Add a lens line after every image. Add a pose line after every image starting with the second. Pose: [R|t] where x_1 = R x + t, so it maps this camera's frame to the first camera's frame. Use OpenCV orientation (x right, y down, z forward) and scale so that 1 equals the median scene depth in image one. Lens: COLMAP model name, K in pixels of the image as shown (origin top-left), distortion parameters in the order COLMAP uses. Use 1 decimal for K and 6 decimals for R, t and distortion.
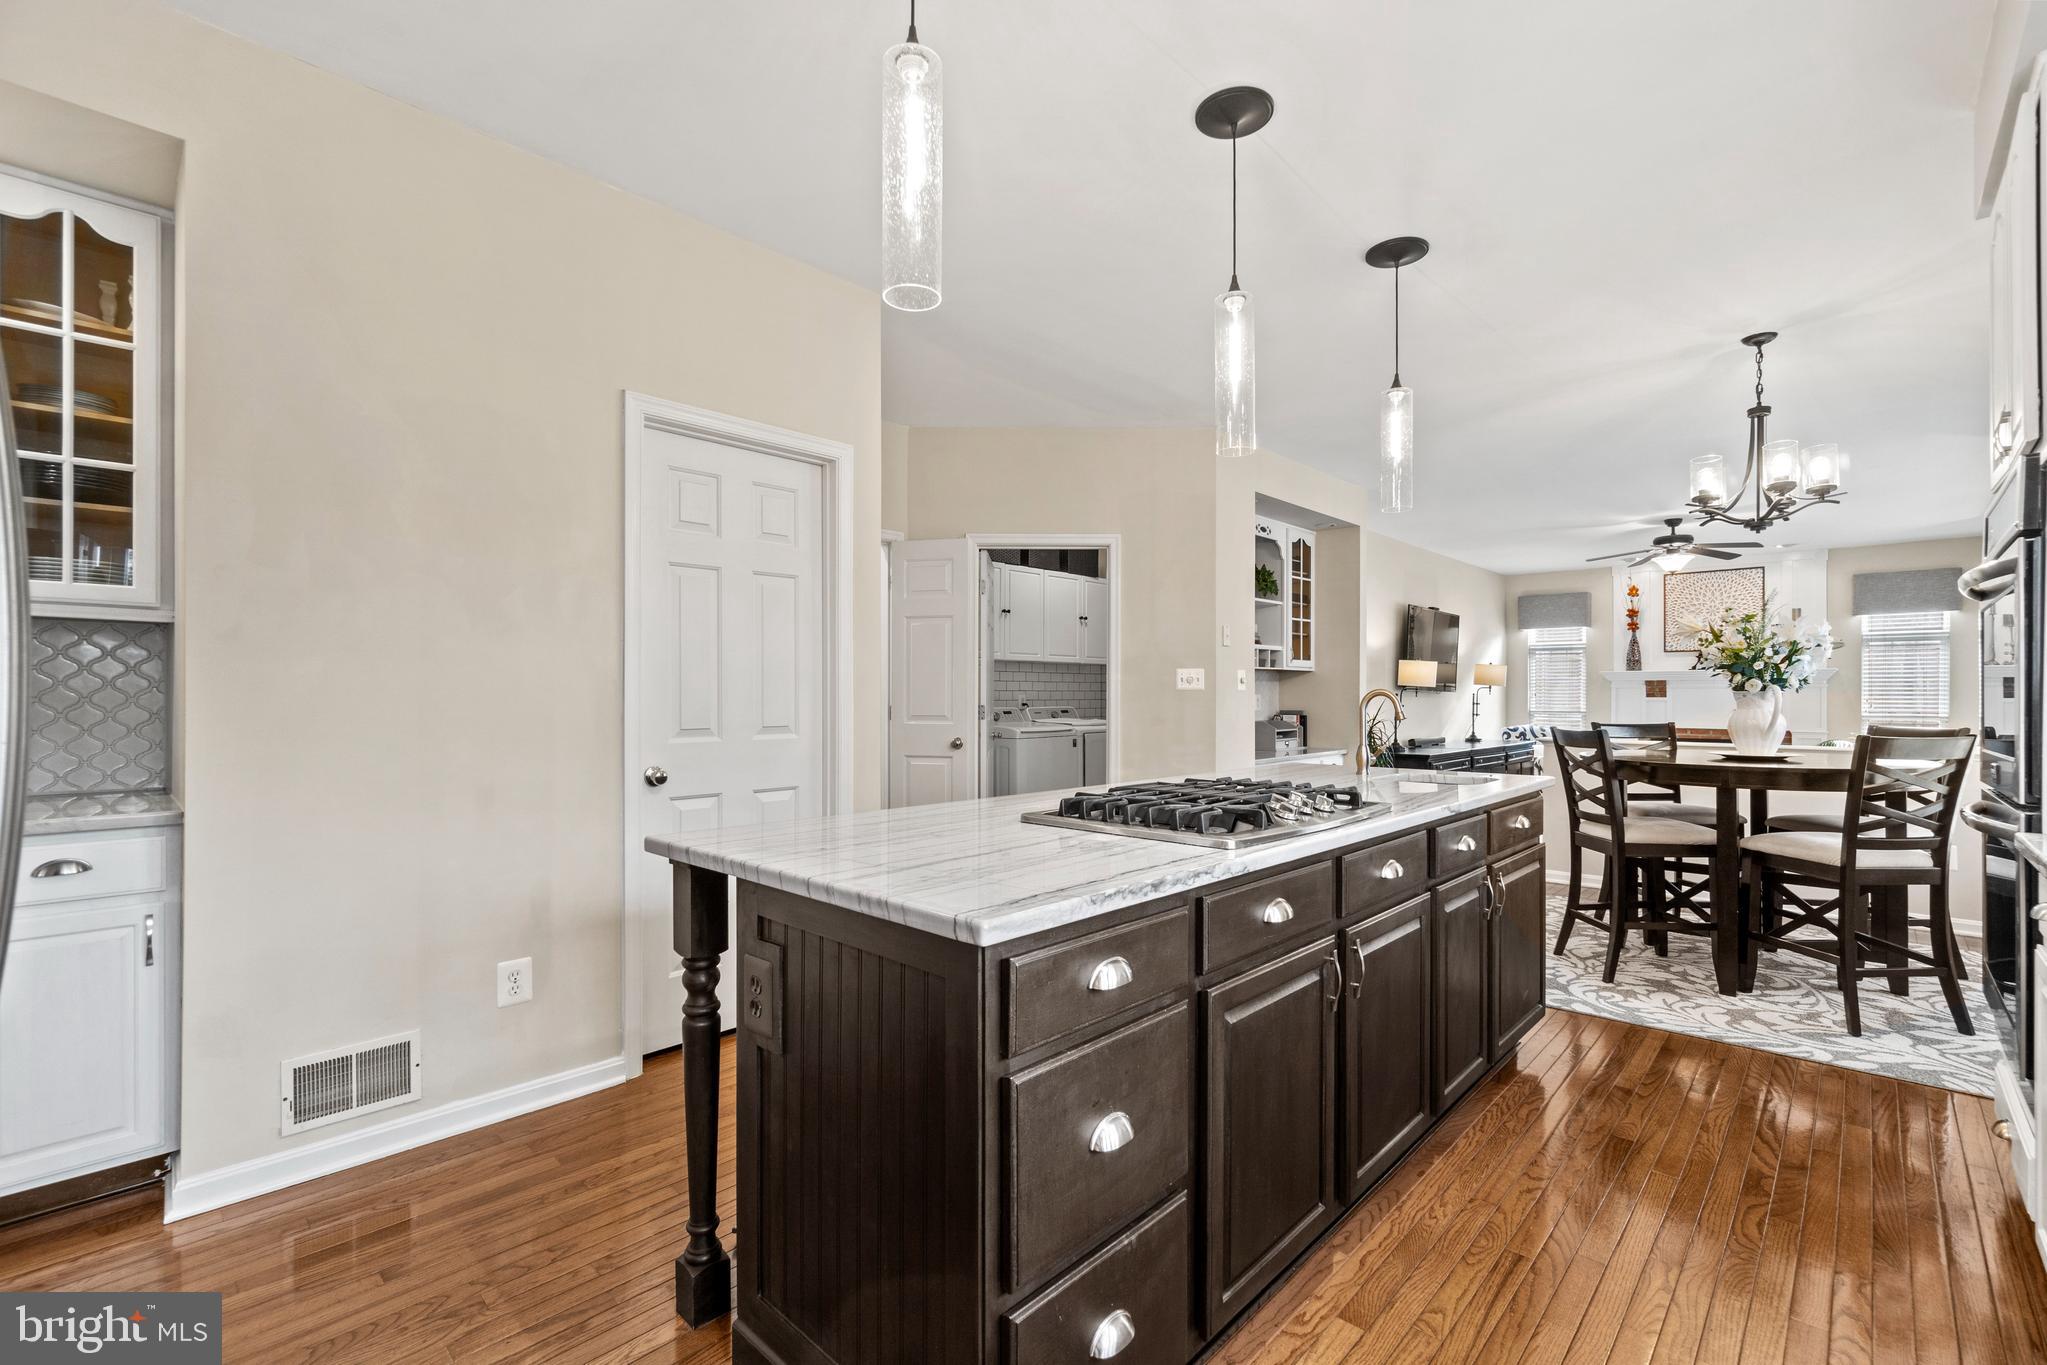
lens RADIAL K [[898.3, 0, 1007.4], [0, 898.3, 692.1], [0, 0, 1]] dist [0.001035, -0.000841]
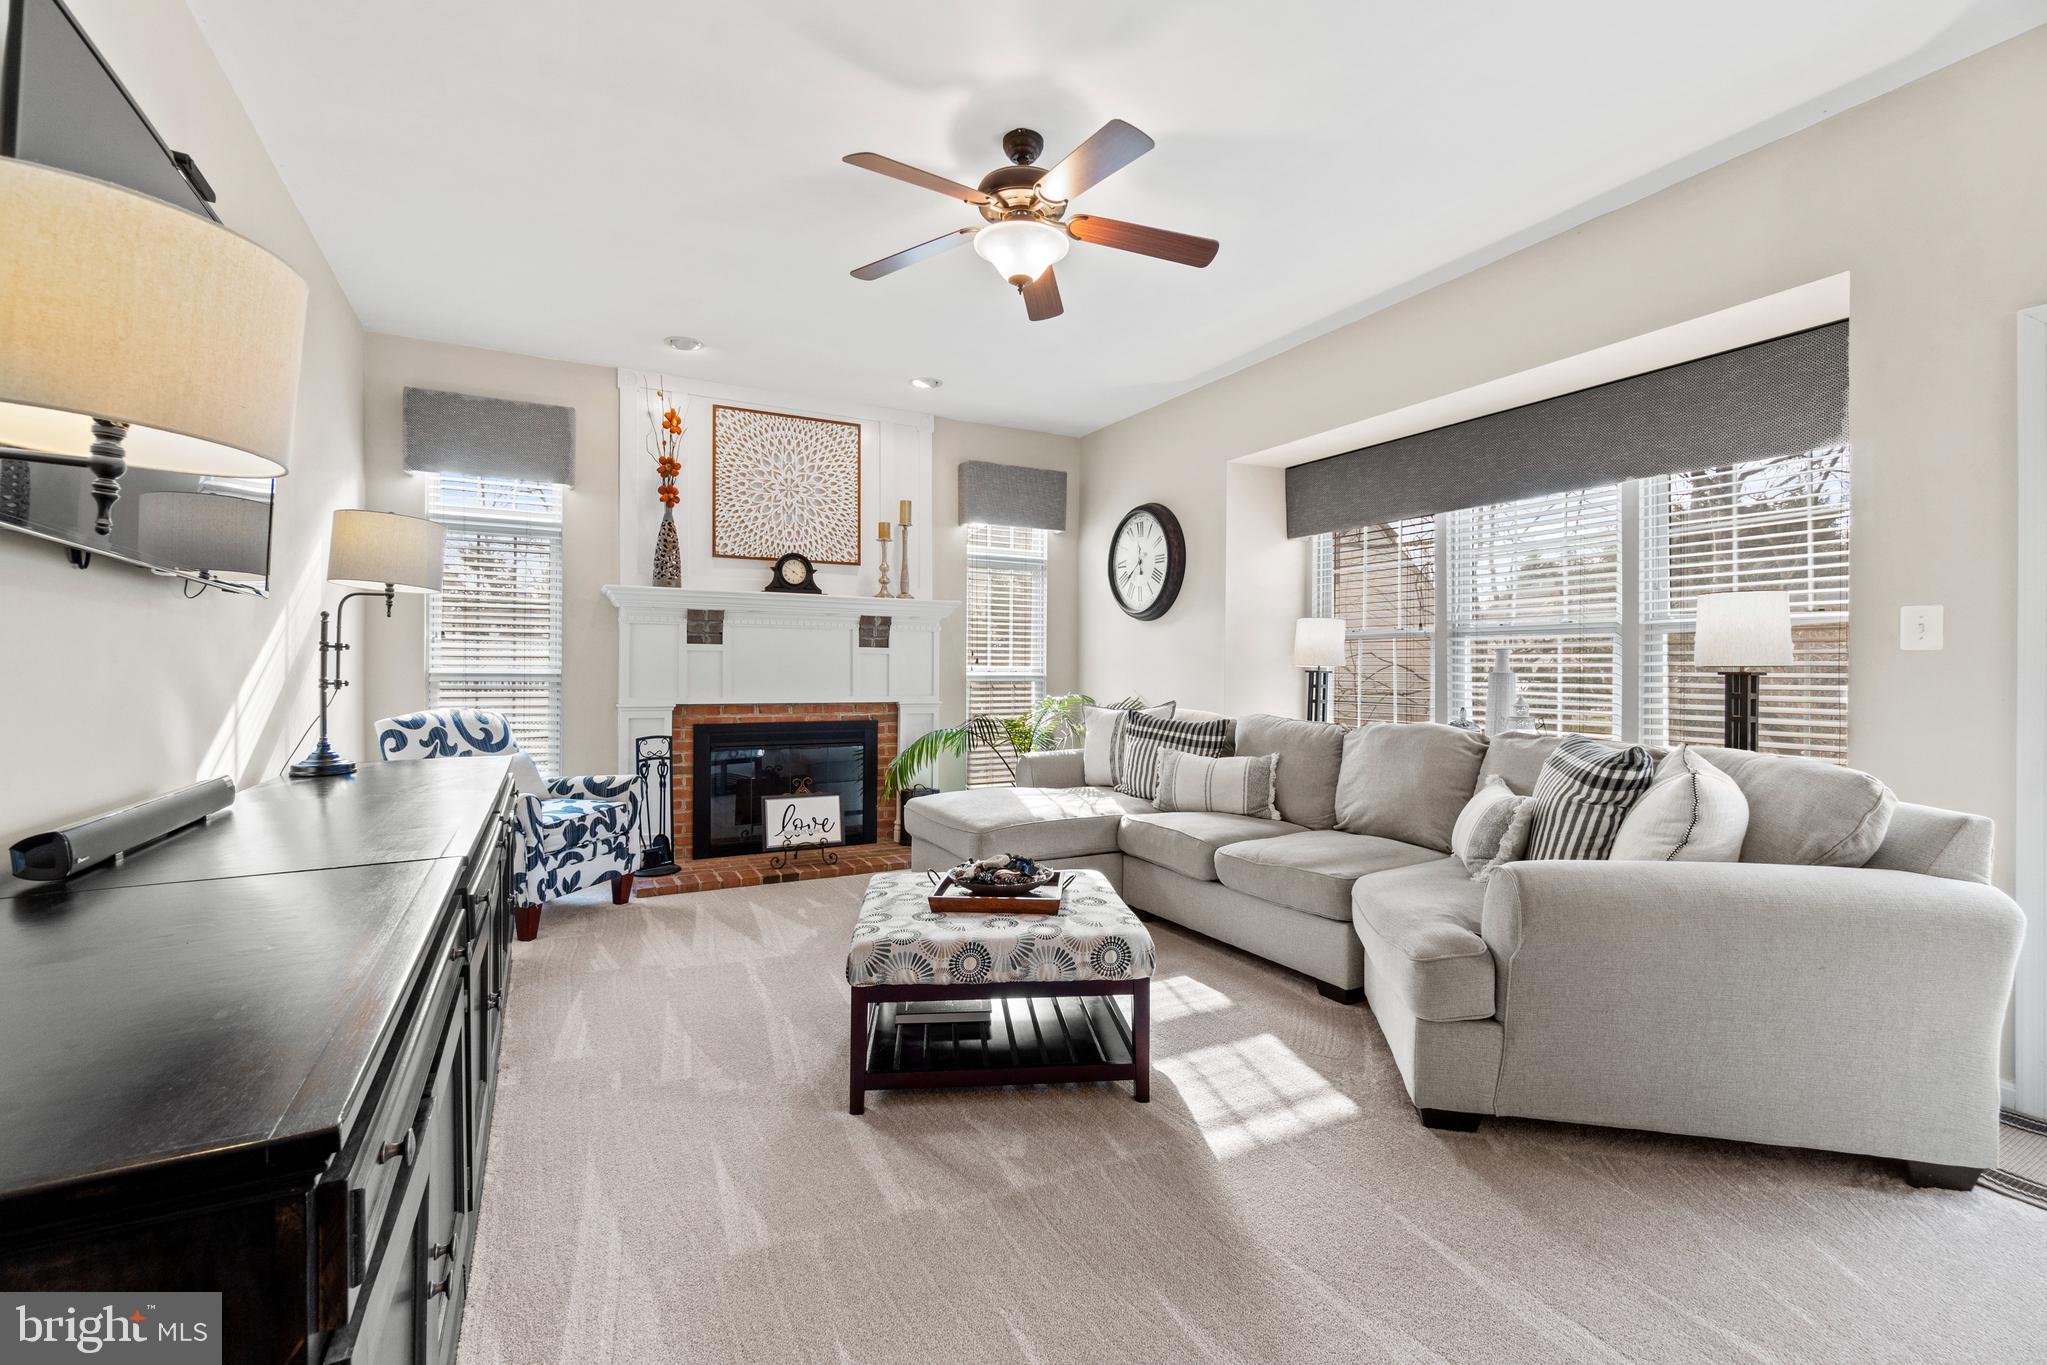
lens RADIAL K [[898.3, 0, 1040.2], [0, 898.3, 670.7], [0, 0, 1]] dist [0.001035, -0.000841]
pose [[0.282697, -0.001225, 0.959209, 0.376631], [-0.008378, 0.999958, 0.003746, 0.022025], [-0.959173, -0.009095, 0.282675, 0.867029]]
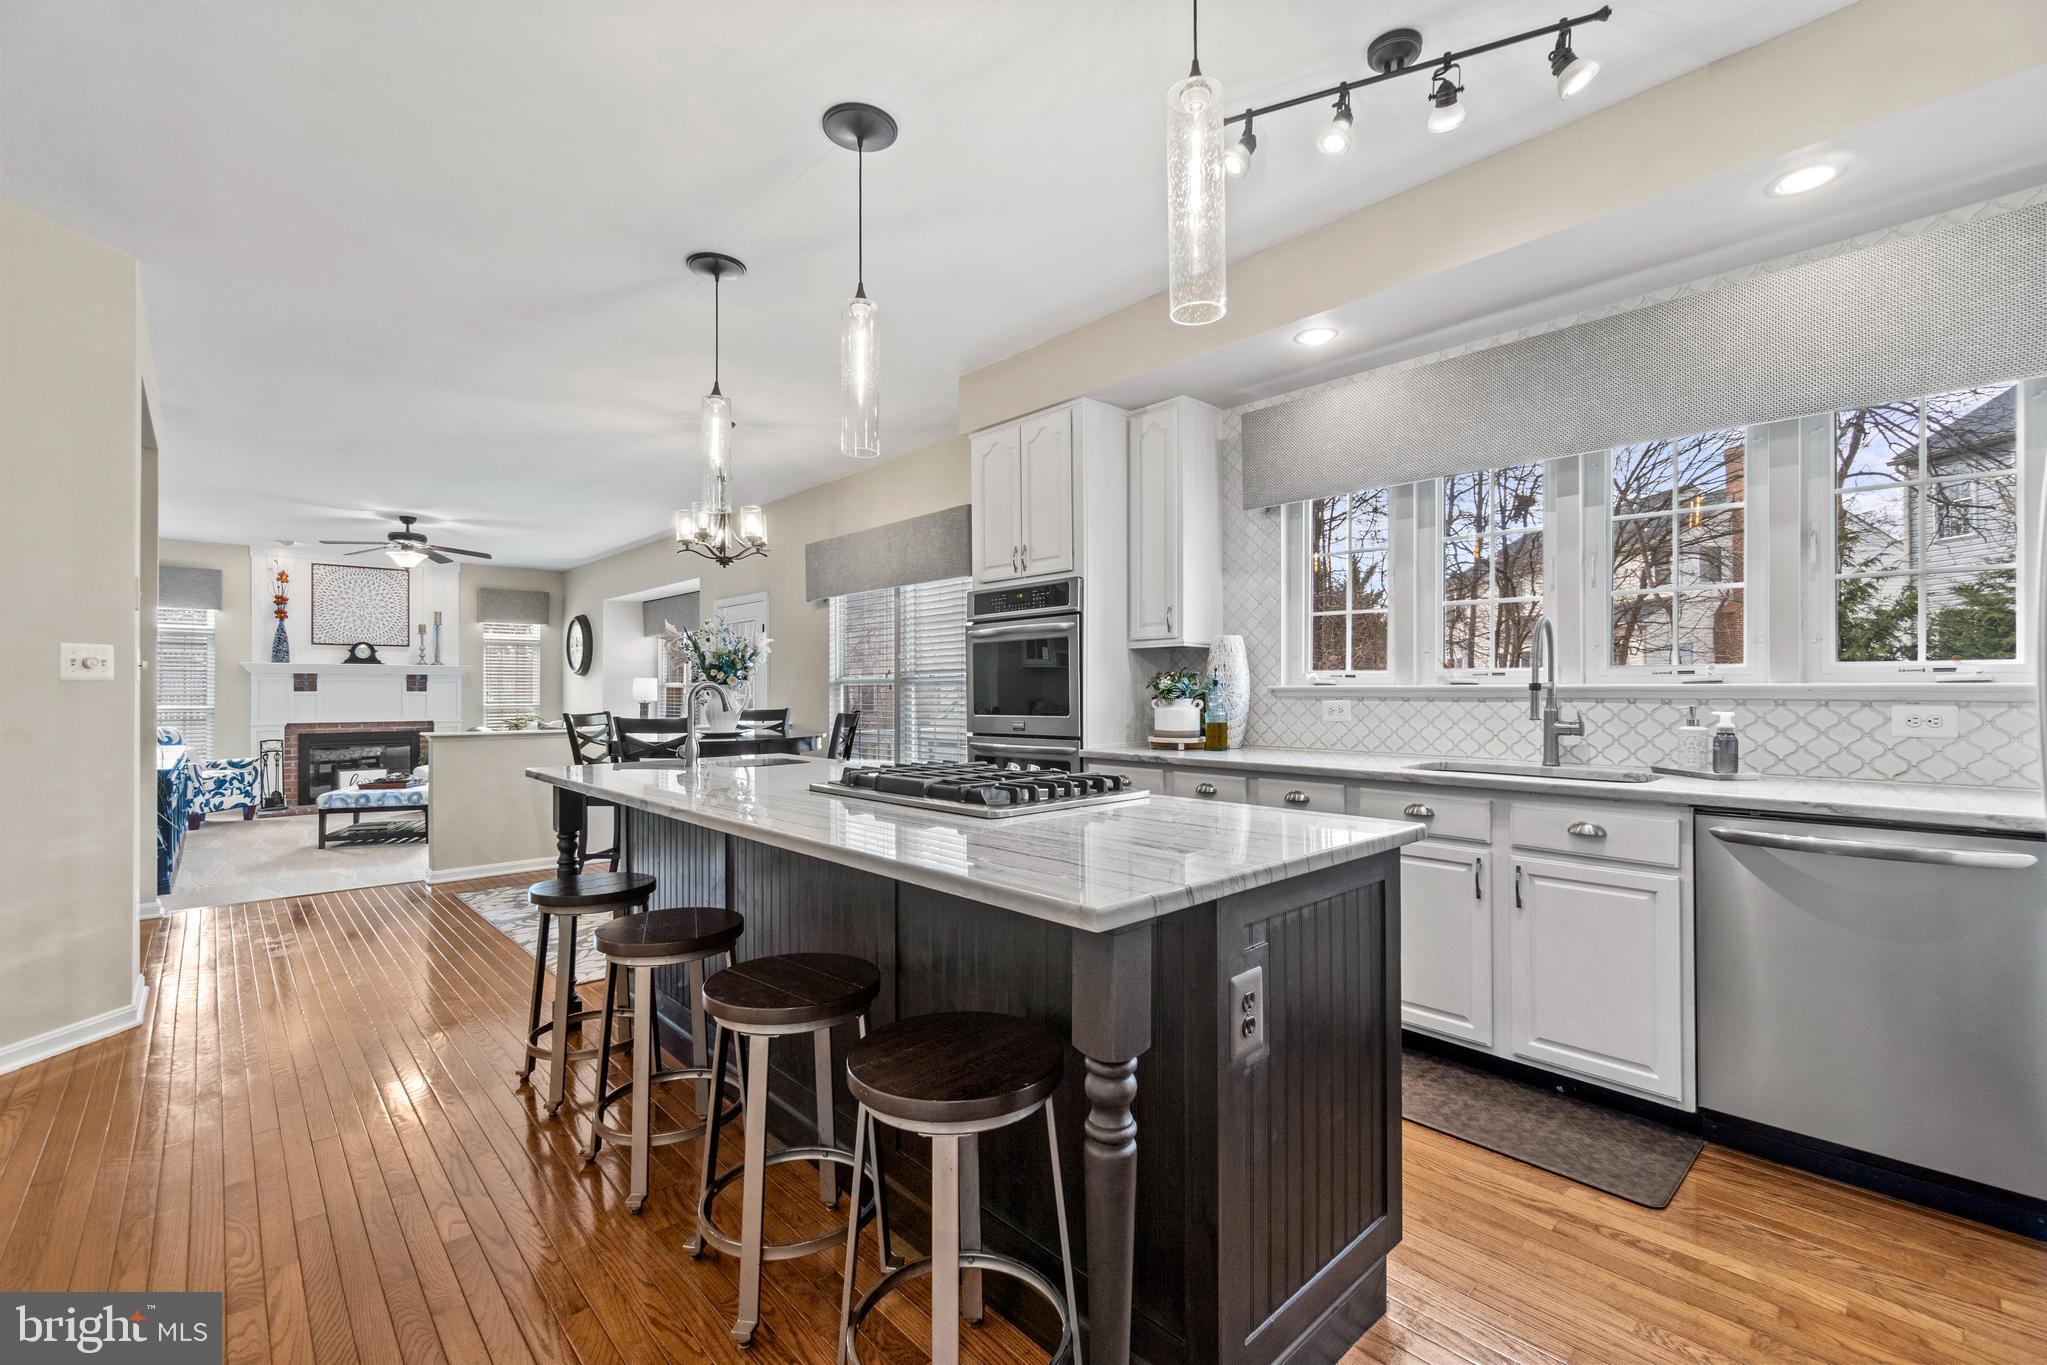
lens RADIAL K [[898.3, 0, 1039.6], [0, 898.3, 684.3], [0, 0, 1]] dist [0.001035, -0.000841]
pose [[0.043714, 0.004604, 0.999033, -0.243368], [-0.002078, 0.999988, -0.004518, 0.001190], [-0.999042, -0.001878, 0.043723, 0.235539]]
